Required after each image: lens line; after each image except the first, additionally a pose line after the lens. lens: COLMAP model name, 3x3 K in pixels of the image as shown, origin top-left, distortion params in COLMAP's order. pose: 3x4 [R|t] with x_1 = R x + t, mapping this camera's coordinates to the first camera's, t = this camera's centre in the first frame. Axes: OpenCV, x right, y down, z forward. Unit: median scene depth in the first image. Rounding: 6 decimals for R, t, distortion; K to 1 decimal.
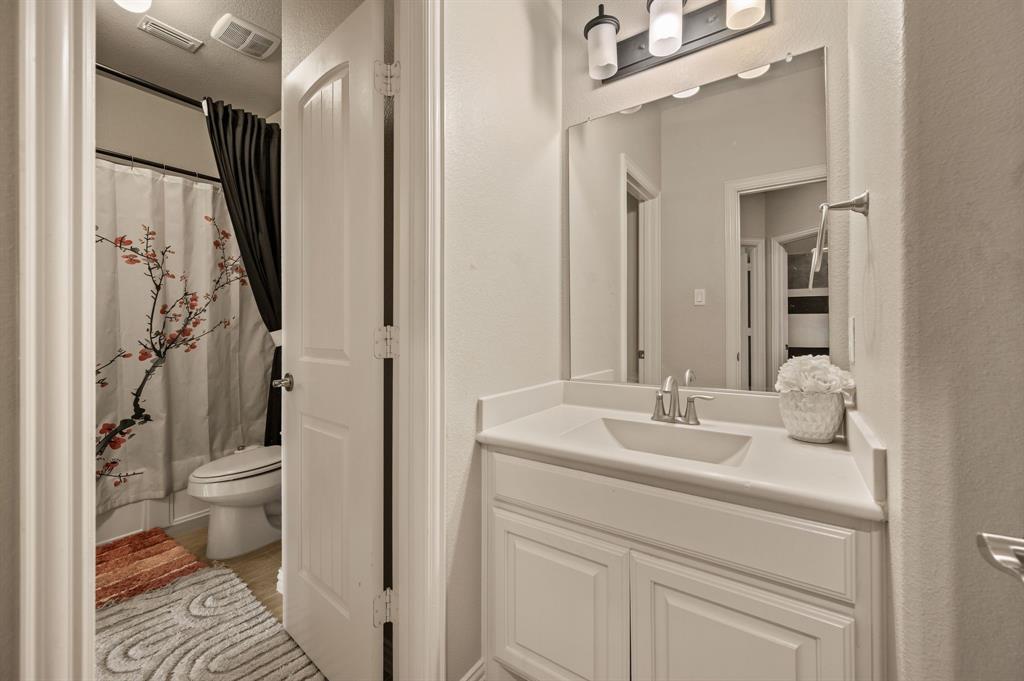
lens RADIAL K [[405.3, 0, 520.4], [0, 405.3, 334.6], [0, 0, 1]] dist [-0.003313, 0.000797]
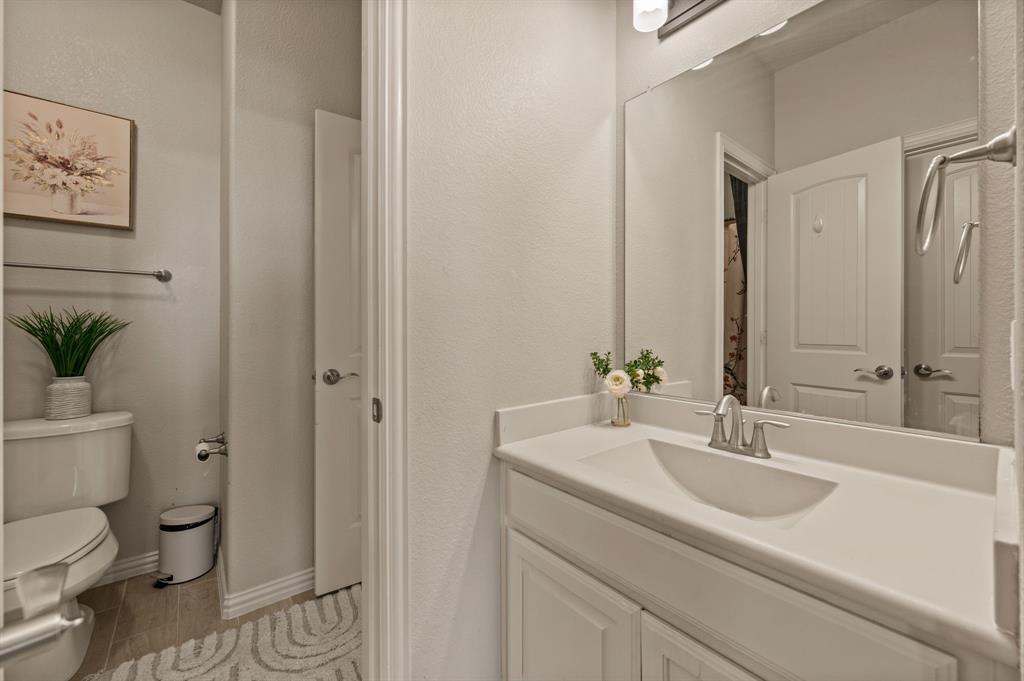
lens RADIAL K [[405.3, 0, 509.2], [0, 405.3, 337.6], [0, 0, 1]] dist [-0.003313, 0.000797]
pose [[0.961993, 0.004175, -0.273042, 0.171228], [-0.003488, 0.999989, 0.003000, -0.012022], [0.273052, -0.001933, 0.961997, 0.106776]]
